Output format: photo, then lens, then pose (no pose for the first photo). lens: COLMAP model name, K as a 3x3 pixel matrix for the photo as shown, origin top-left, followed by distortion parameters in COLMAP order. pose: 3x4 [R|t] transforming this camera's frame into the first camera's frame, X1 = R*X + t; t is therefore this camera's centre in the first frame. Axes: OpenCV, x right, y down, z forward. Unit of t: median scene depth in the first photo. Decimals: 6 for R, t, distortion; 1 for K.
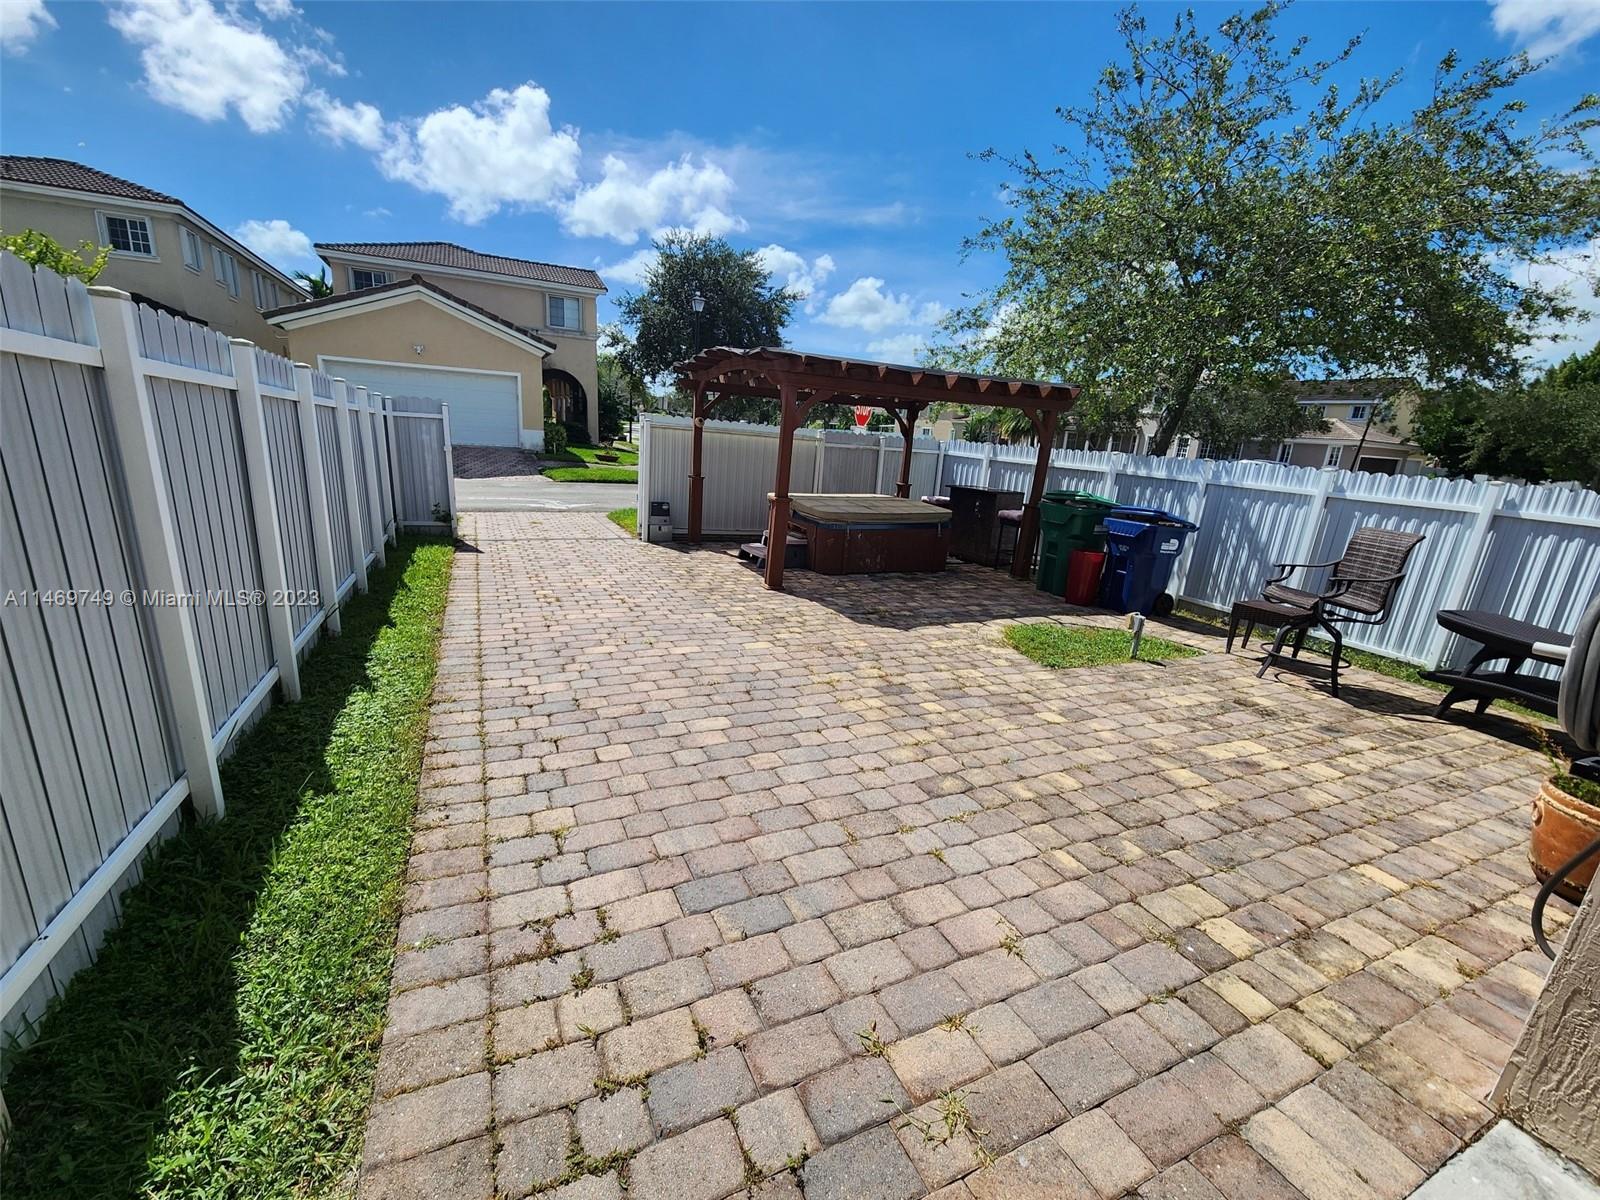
lens RADIAL K [[657.0, 0, 795.4], [0, 657.0, 607.1], [0, 0, 1]] dist [-0.000097, -0.000104]
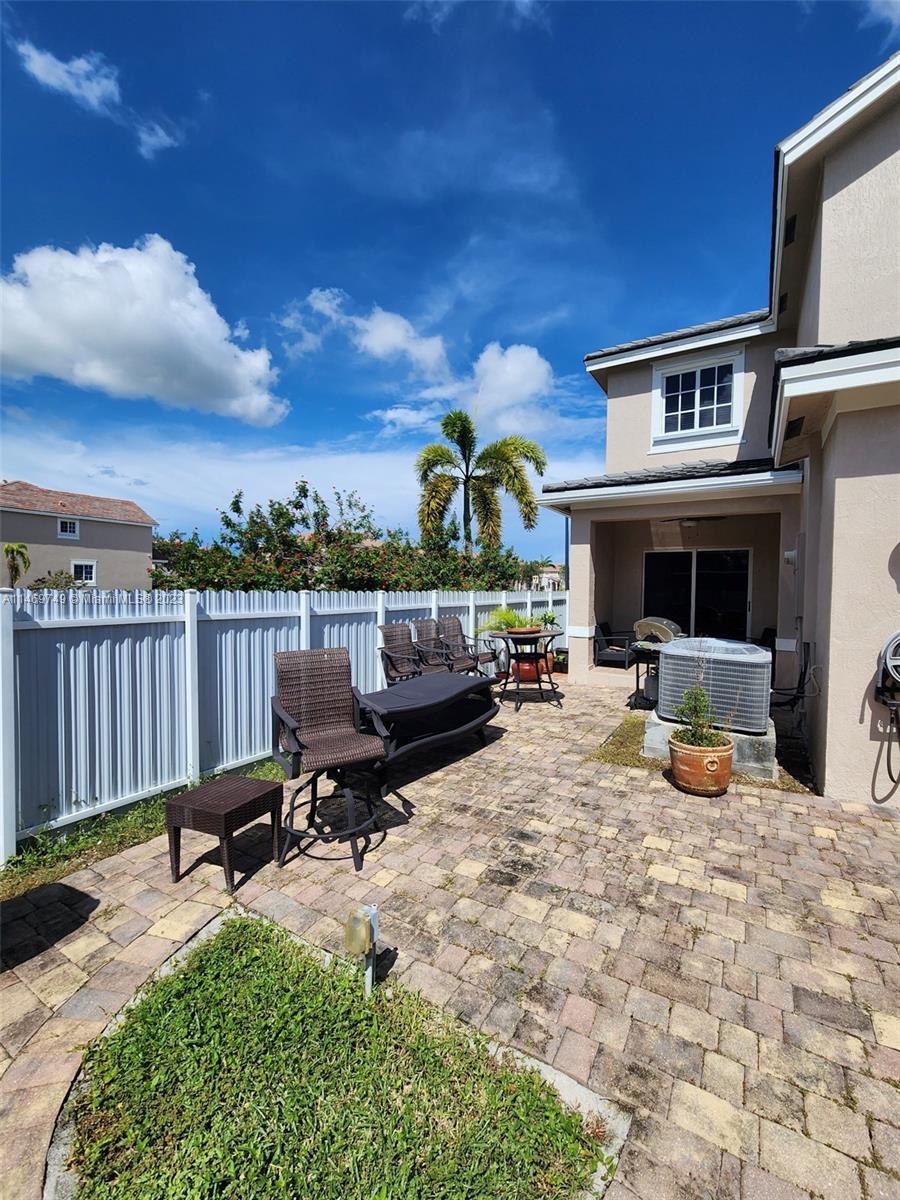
lens RADIAL K [[492.8, 0, 453.9], [0, 492.8, 601.3], [0, 0, 1]] dist [-0.000097, -0.000104]
pose [[-0.545864, -0.100157, 0.831866, 0.258237], [0.170937, 0.958637, 0.227588, -0.351827], [-0.820252, 0.266429, -0.506165, 1.342212]]
